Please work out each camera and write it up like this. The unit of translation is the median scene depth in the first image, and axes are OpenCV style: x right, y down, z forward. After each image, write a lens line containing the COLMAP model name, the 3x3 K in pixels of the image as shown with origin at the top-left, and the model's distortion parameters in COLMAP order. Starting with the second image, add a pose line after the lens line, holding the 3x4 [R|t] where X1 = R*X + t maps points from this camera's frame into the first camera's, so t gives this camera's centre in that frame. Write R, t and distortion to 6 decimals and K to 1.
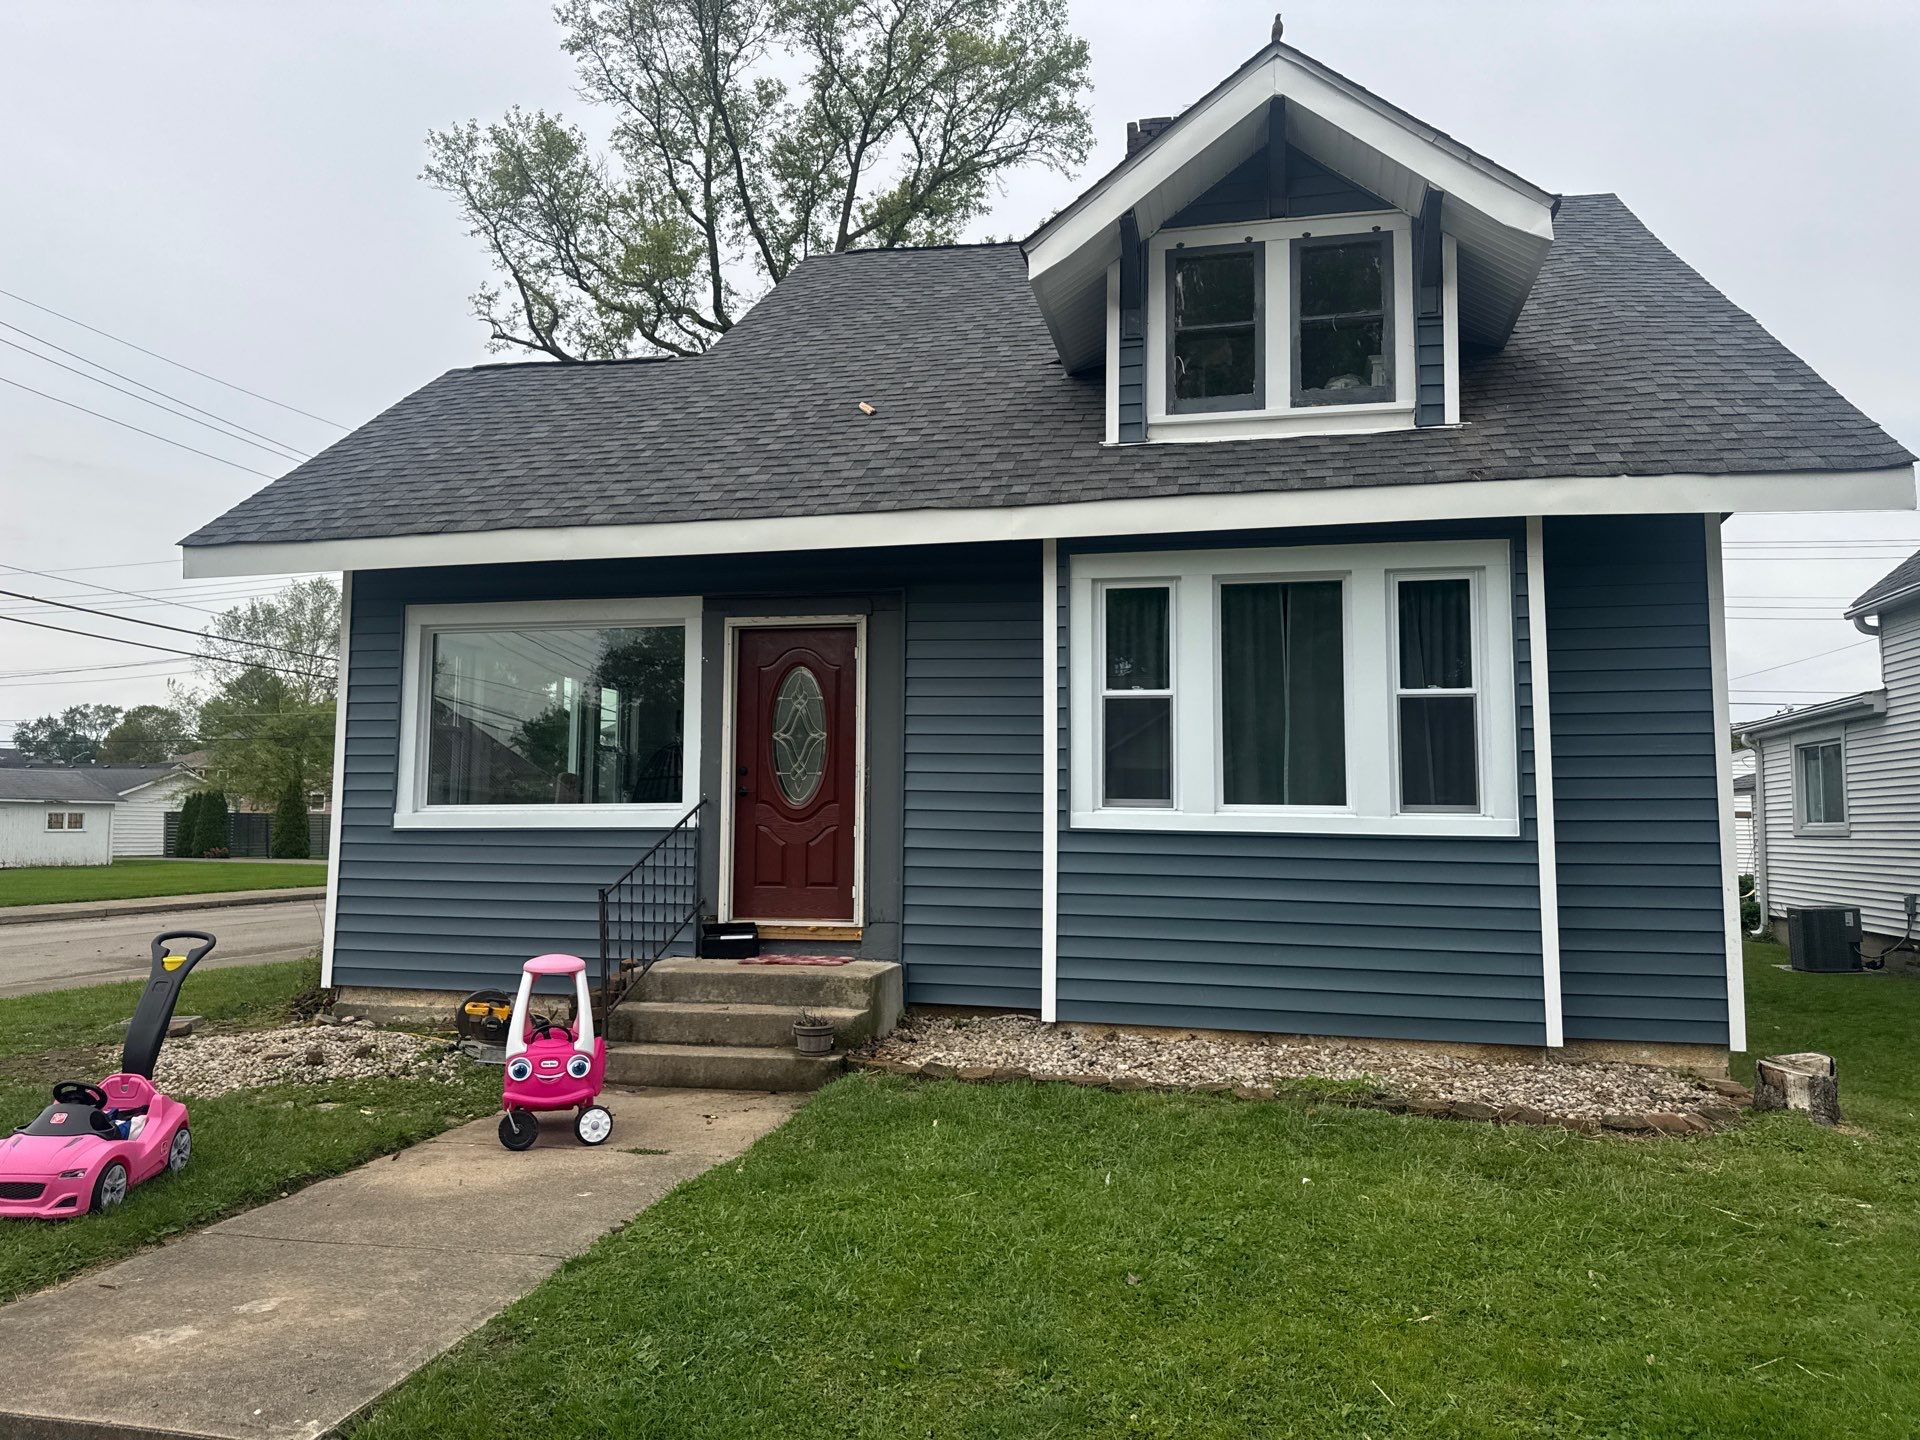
lens RADIAL K [[1354.9, 0, 973.6], [0, 1354.9, 695.7], [0, 0, 1]] dist [0.058481, -0.068757]
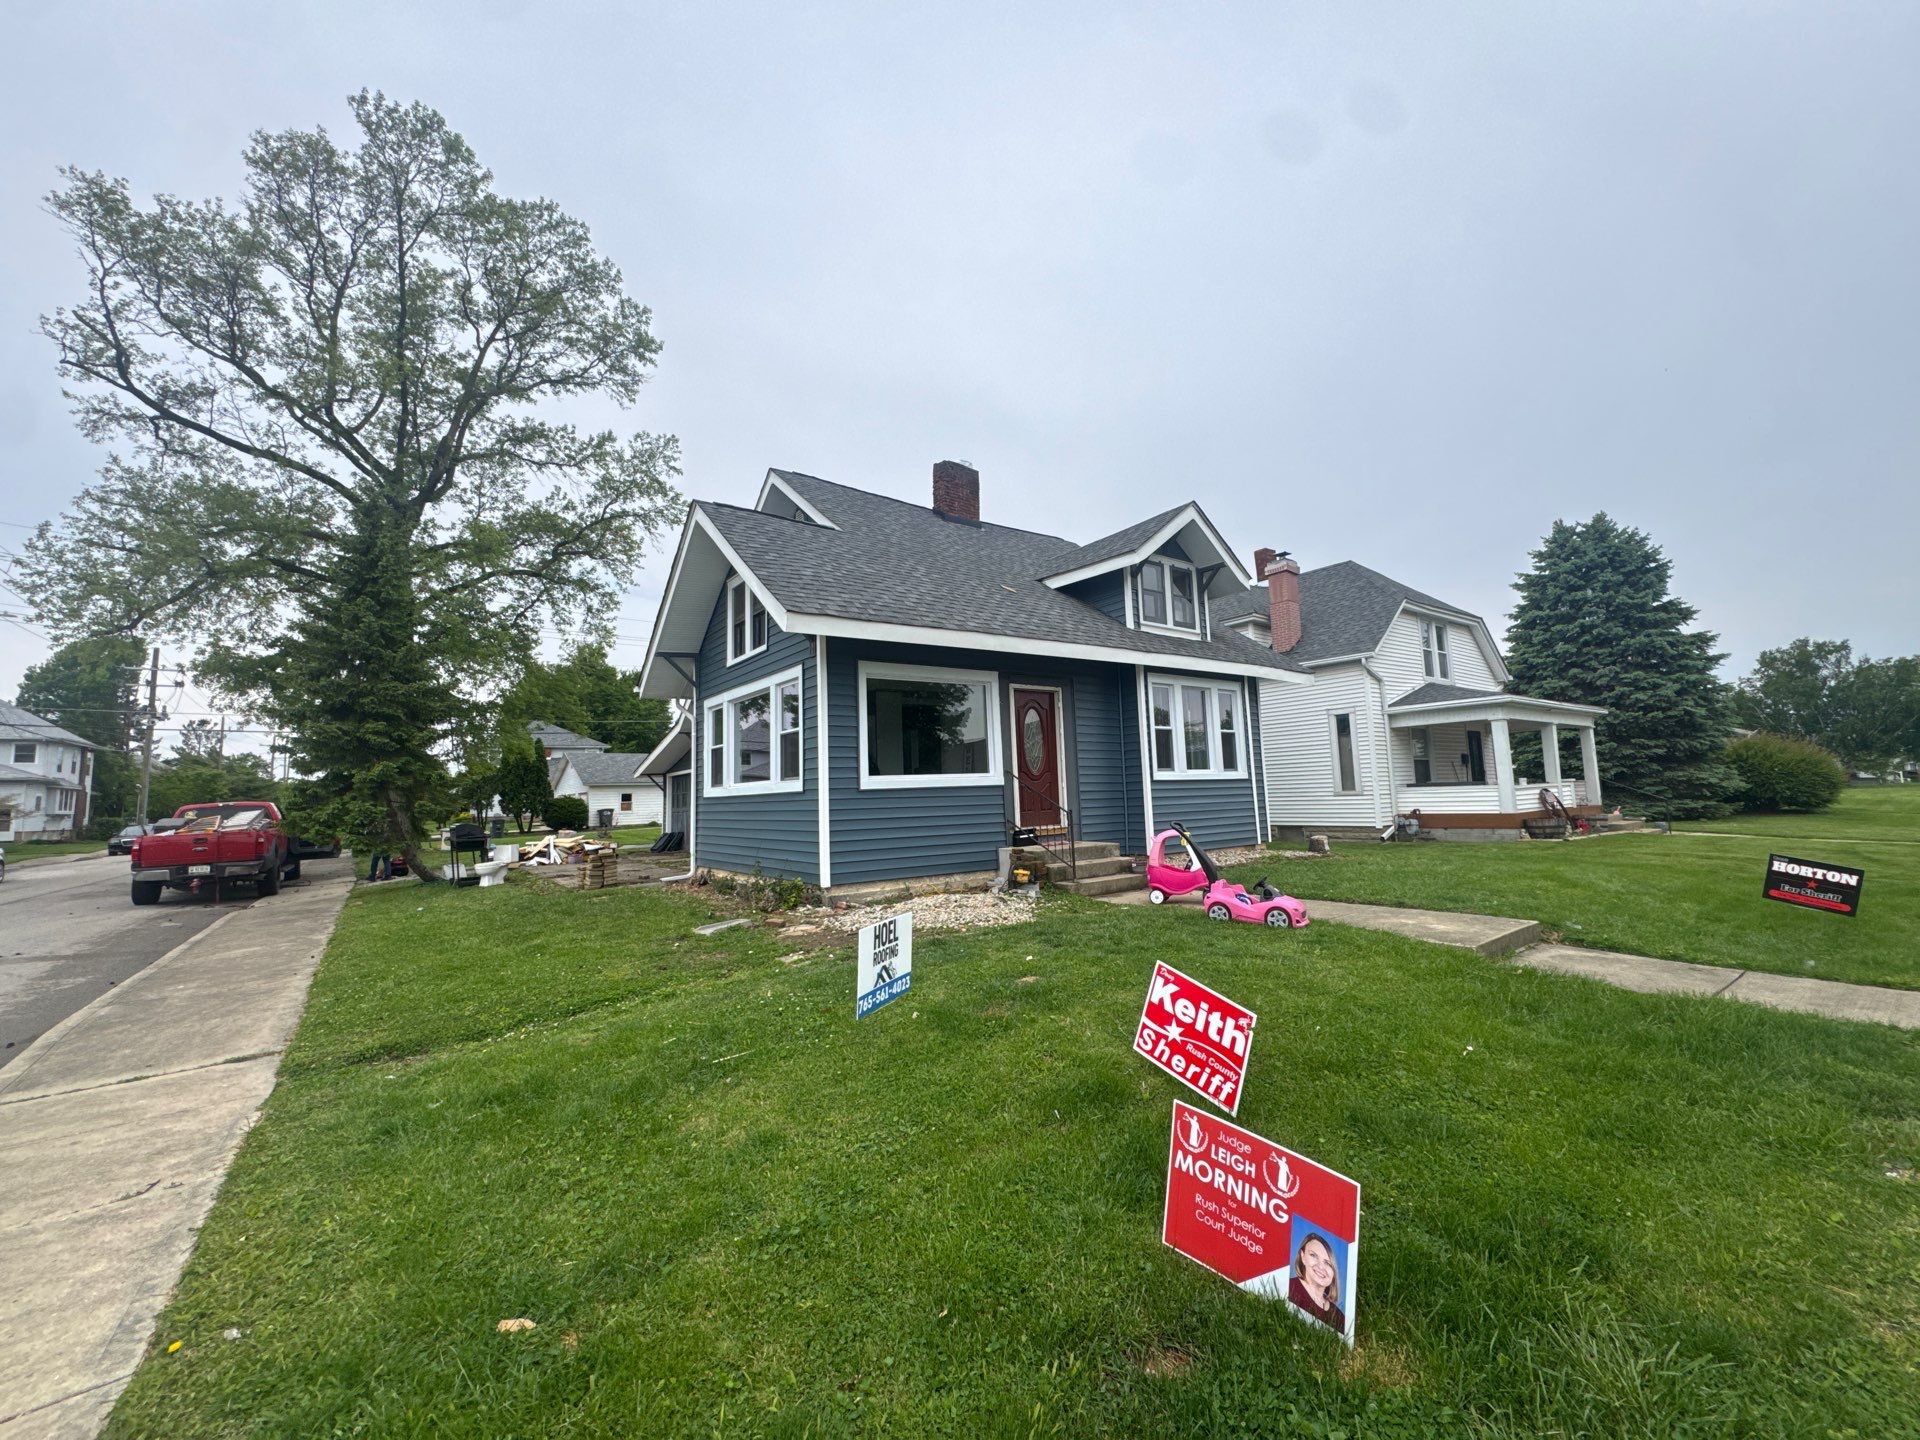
lens RADIAL K [[765.3, 0, 961.1], [0, 765.3, 705.5], [0, 0, 1]] dist [-0.001971, -0.001846]
pose [[0.663628, 0.057748, 0.745831, -1.216748], [-0.033877, 0.998313, -0.047153, 0.037210], [-0.747296, 0.006025, 0.664464, 0.296809]]
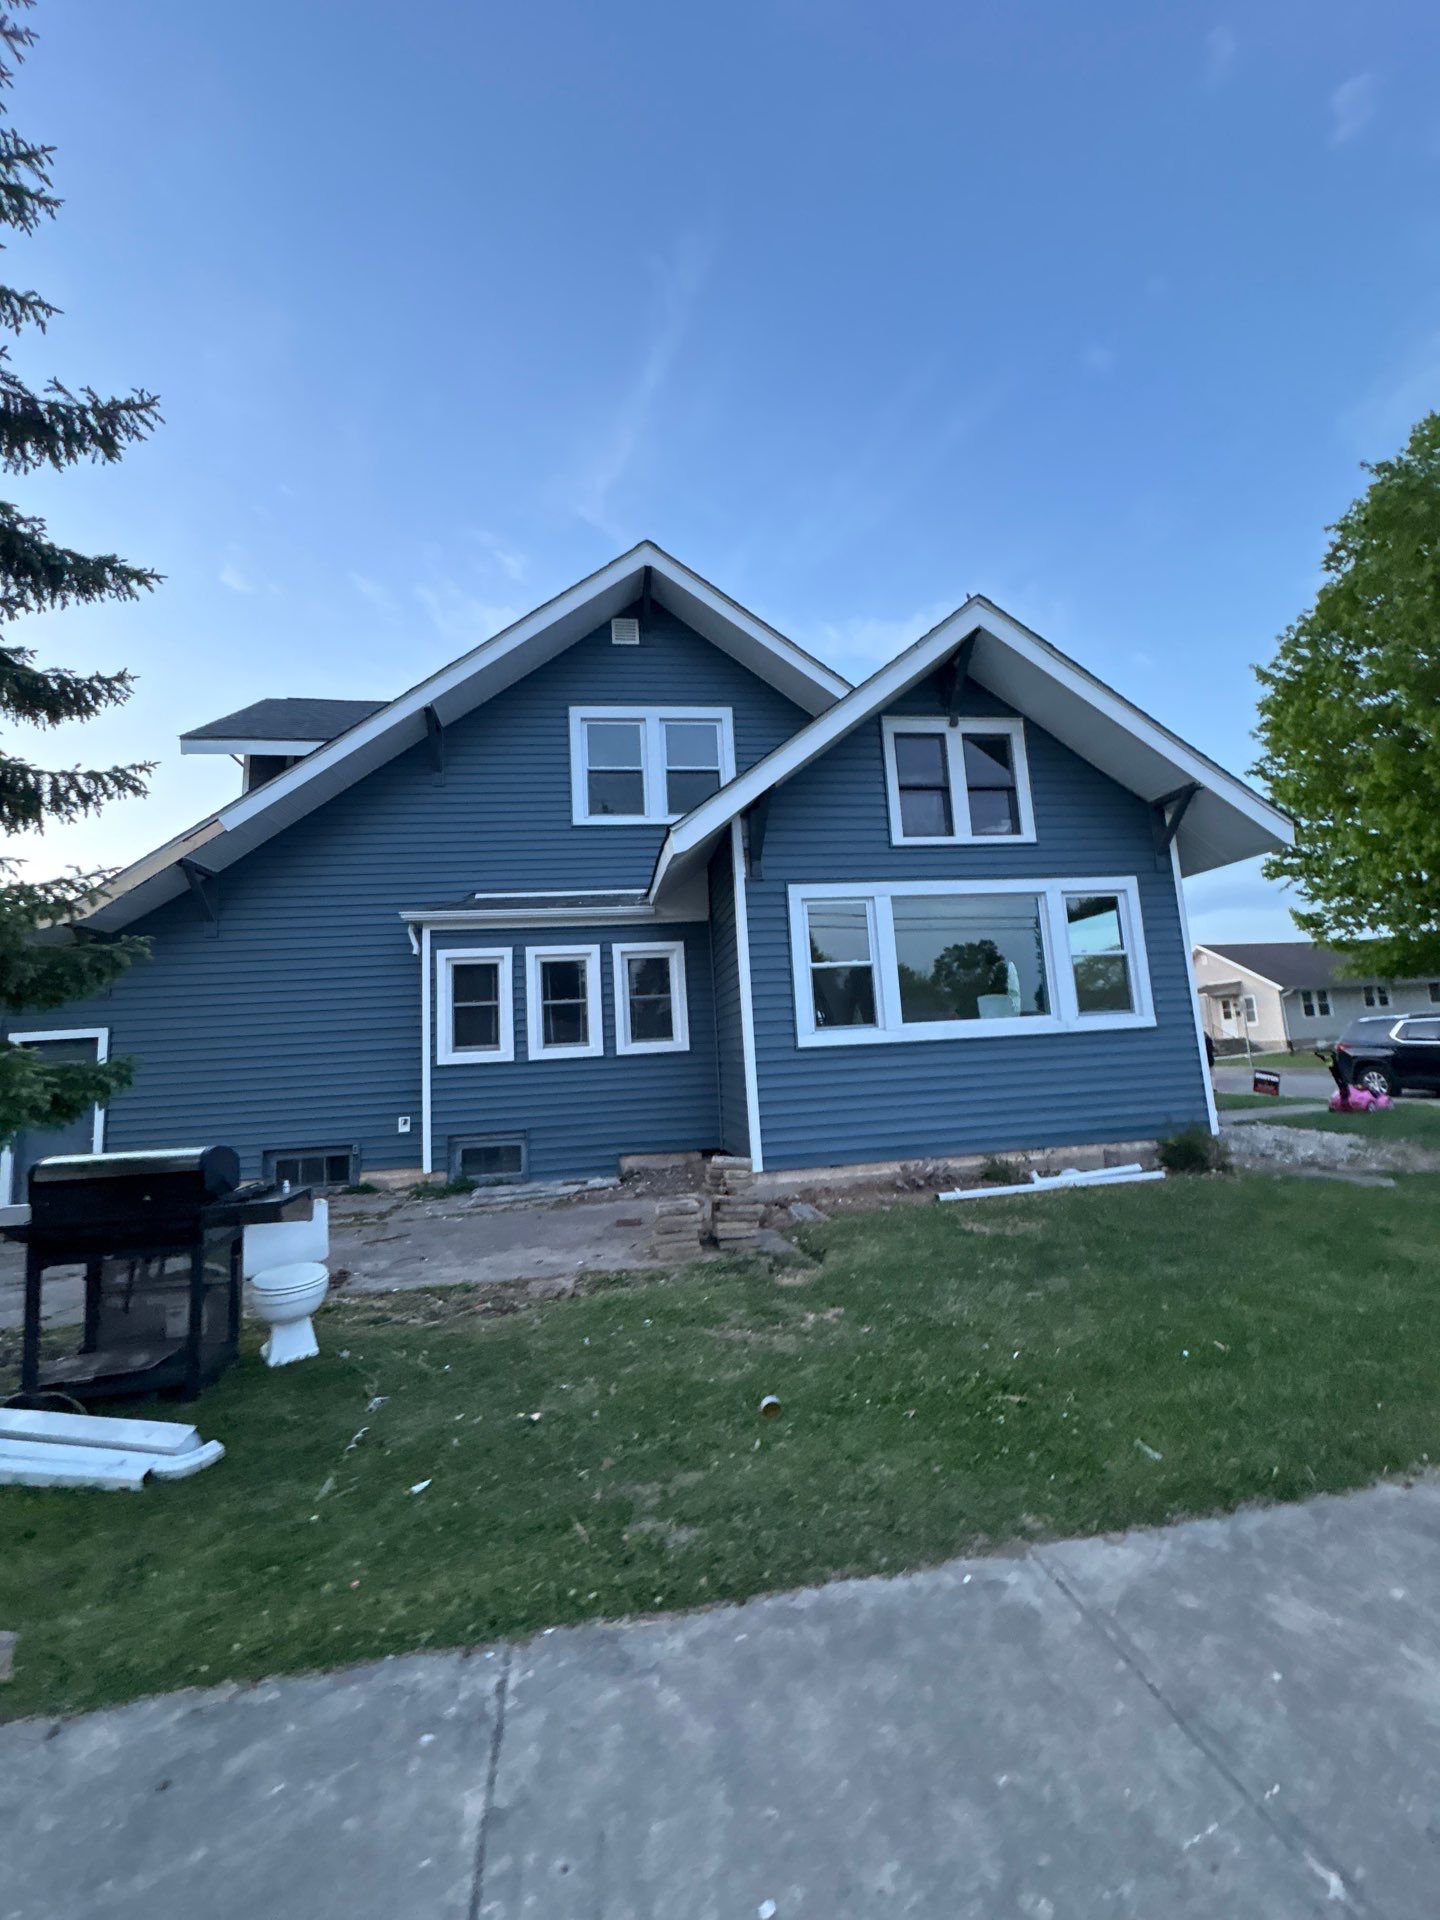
lens RADIAL K [[765.3, 0, 730.4], [0, 765.3, 940.3], [0, 0, 1]] dist [-0.001971, -0.001846]
pose [[-0.350999, 0.148979, 0.924448, -1.222857], [-0.035969, 0.984388, -0.172296, 0.192974], [-0.935685, -0.093727, -0.340161, 2.030855]]
